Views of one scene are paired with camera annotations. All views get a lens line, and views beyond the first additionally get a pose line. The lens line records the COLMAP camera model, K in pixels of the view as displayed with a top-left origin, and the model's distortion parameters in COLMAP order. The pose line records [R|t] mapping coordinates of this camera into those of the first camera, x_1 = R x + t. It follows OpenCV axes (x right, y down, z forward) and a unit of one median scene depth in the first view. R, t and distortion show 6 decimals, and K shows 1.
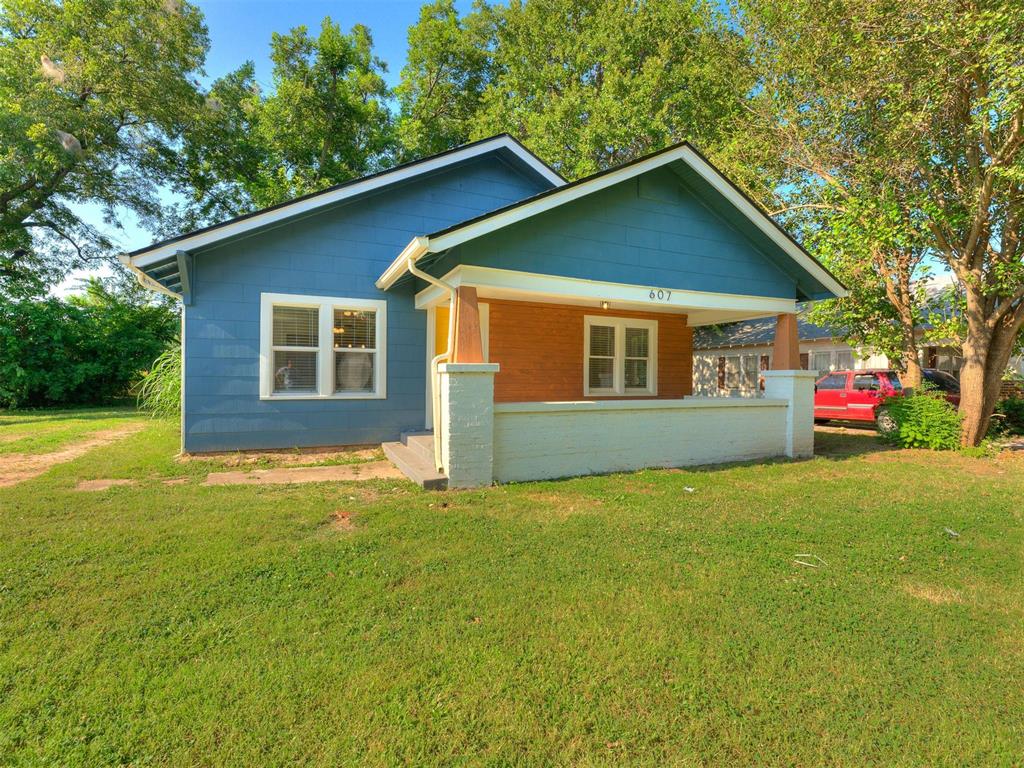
lens RADIAL K [[484.8, 0, 518.6], [0, 484.8, 390.7], [0, 0, 1]] dist [-0.035773, 0.004546]
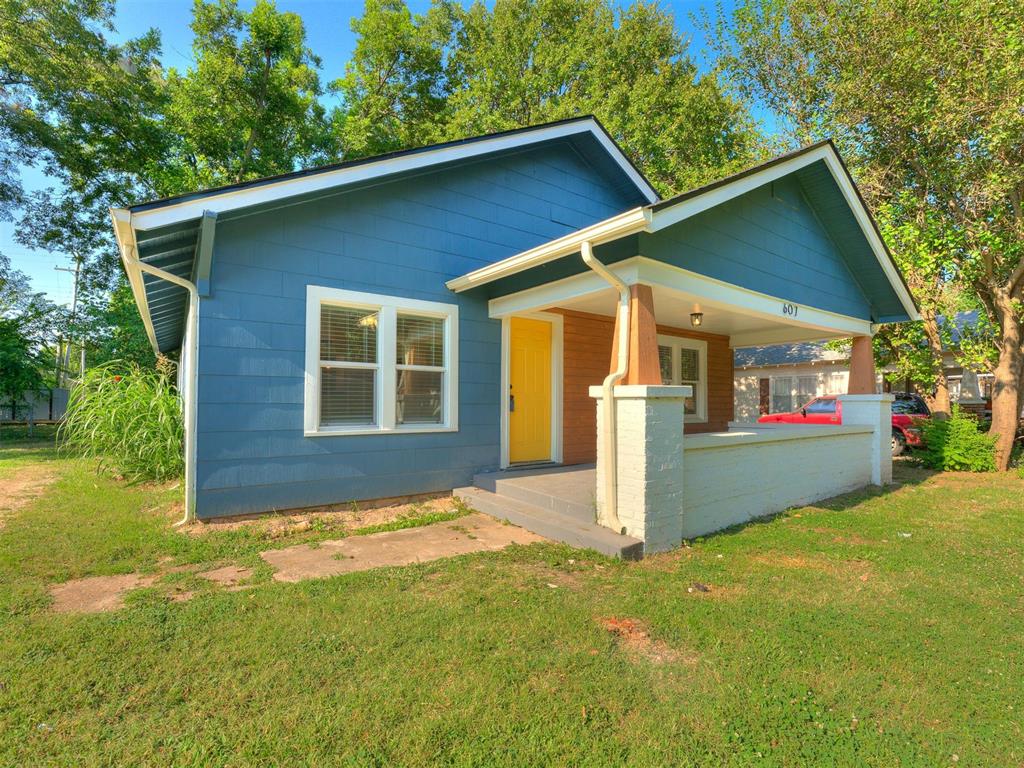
lens RADIAL K [[484.8, 0, 511.1], [0, 484.8, 397.6], [0, 0, 1]] dist [-0.035773, 0.004546]
pose [[0.979547, -0.000860, 0.201213, -0.307513], [0.008198, 0.999331, -0.035641, -0.008310], [-0.201048, 0.036562, 0.978899, 0.199352]]
